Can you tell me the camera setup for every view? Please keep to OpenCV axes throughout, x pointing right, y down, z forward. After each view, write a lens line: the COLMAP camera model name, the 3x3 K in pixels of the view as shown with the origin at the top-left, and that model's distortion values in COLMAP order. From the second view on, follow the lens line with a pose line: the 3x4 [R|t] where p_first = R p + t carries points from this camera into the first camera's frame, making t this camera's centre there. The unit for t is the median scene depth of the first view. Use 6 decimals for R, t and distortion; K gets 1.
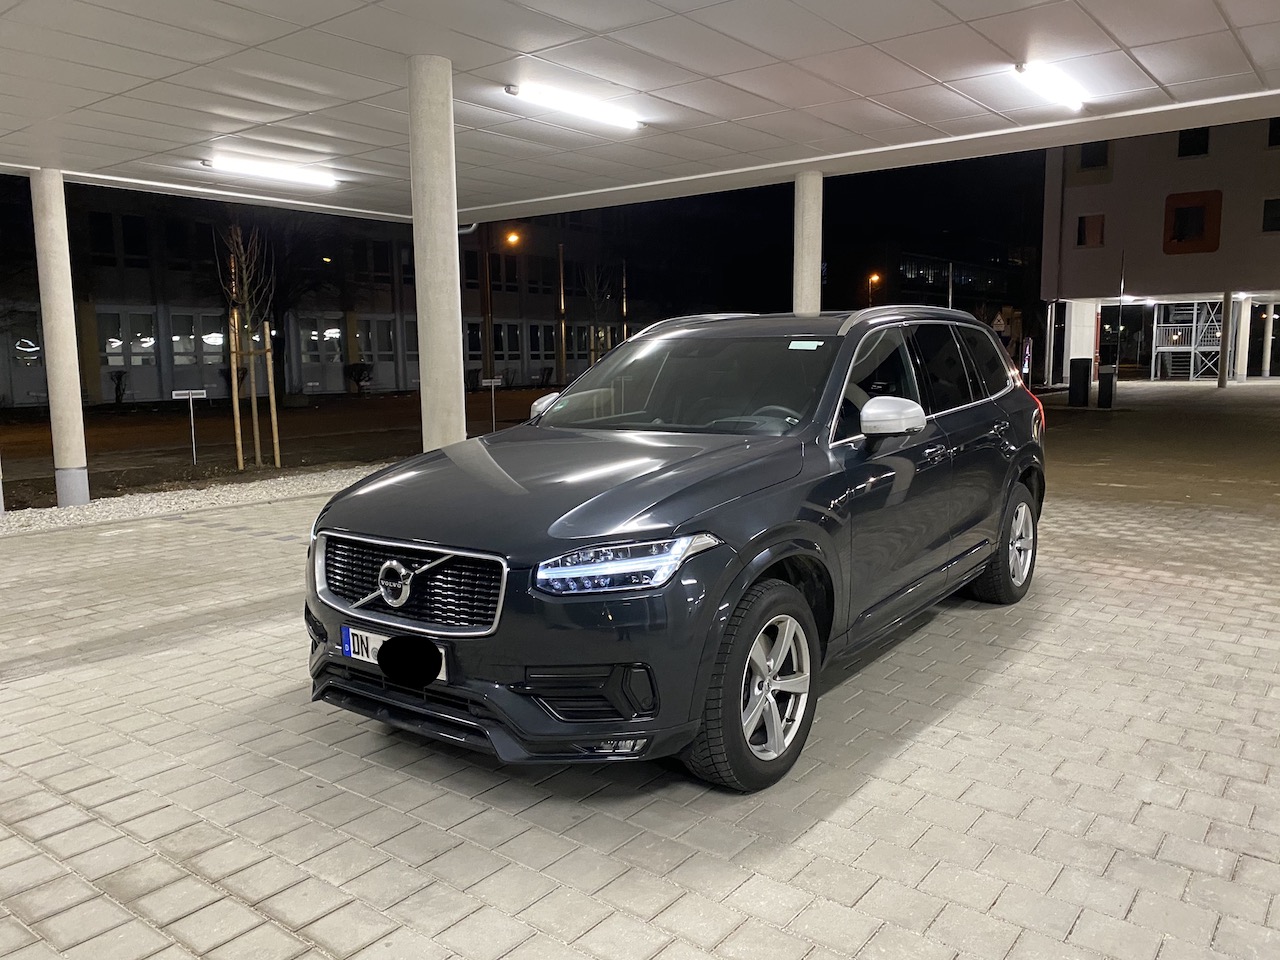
lens RADIAL K [[980.6, 0, 640.0], [0, 980.6, 480.0], [0, 0, 1]] dist [0.003019, 0.000085]
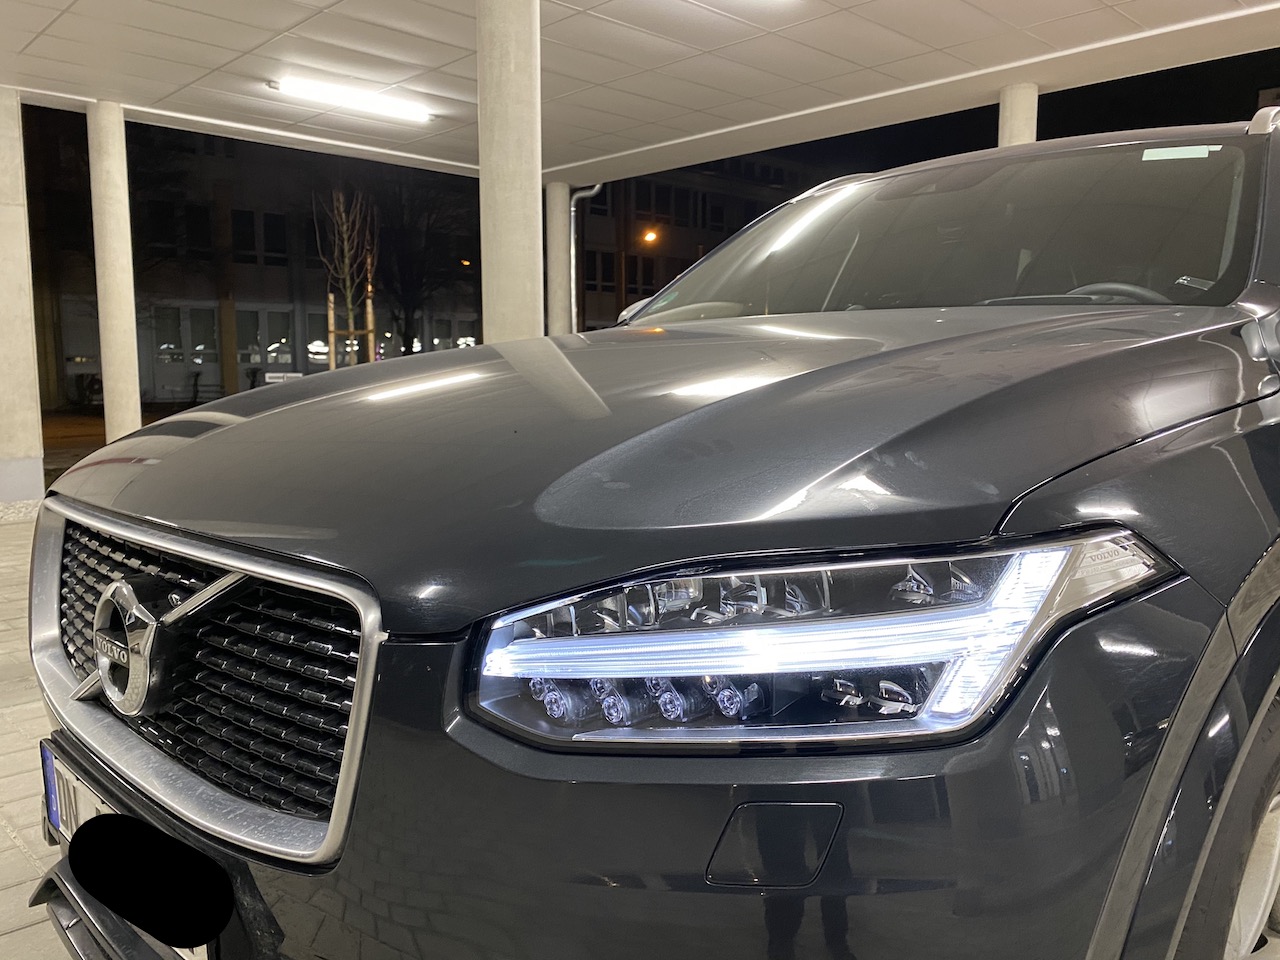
lens RADIAL K [[980.6, 0, 640.0], [0, 980.6, 480.0], [0, 0, 1]] dist [0.003019, 0.000085]
pose [[0.990192, 0.029082, -0.136651, -0.026223], [-0.031226, 0.999420, -0.013572, 0.047130], [0.136177, 0.017706, 0.990526, 0.710118]]
